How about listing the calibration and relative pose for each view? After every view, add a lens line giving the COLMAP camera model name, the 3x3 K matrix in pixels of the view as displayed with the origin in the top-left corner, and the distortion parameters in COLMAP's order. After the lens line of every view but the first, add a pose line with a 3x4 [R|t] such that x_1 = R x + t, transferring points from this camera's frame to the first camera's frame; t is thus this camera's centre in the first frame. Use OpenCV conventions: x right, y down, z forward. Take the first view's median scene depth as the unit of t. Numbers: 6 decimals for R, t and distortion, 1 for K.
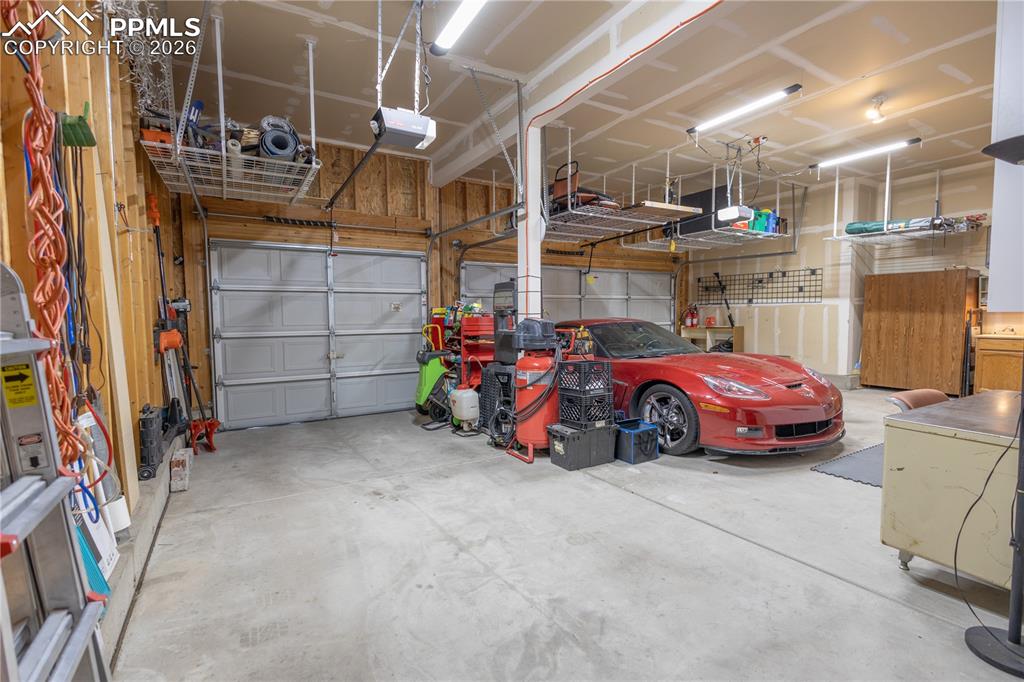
lens RADIAL K [[468.6, 0, 515.7], [0, 468.6, 345.5], [0, 0, 1]] dist [0.002524, 0.000234]
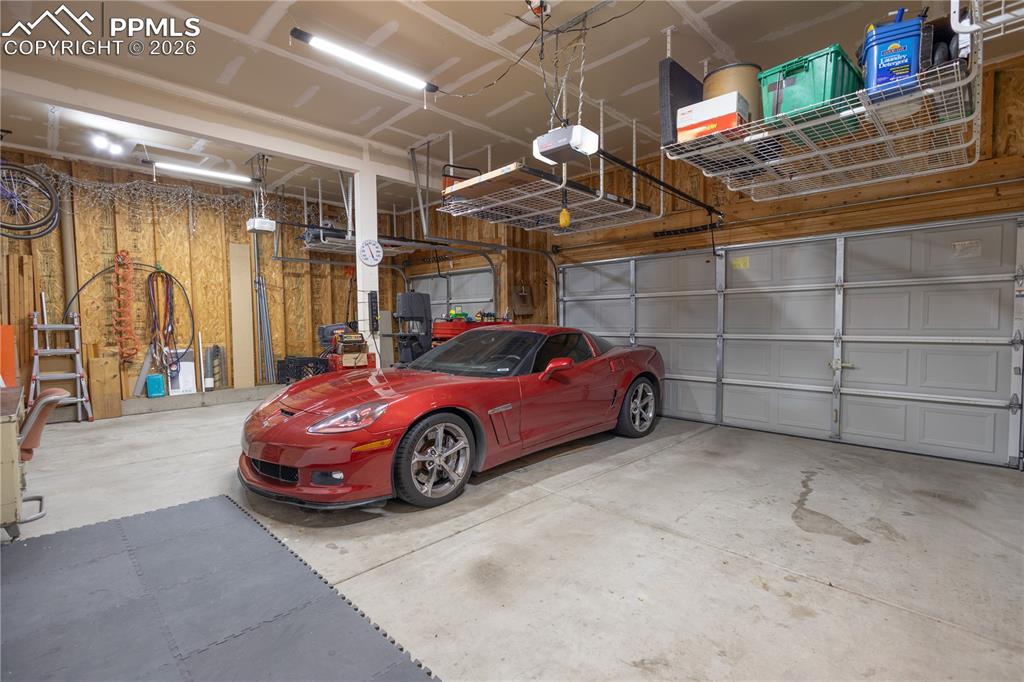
lens RADIAL K [[468.6, 0, 515.9], [0, 468.6, 339.1], [0, 0, 1]] dist [0.002524, 0.000234]
pose [[0.247471, 0.044331, -0.967881, 1.085147], [-0.062468, 0.997604, 0.029721, -0.061179], [0.966879, 0.053106, 0.249647, 0.874520]]
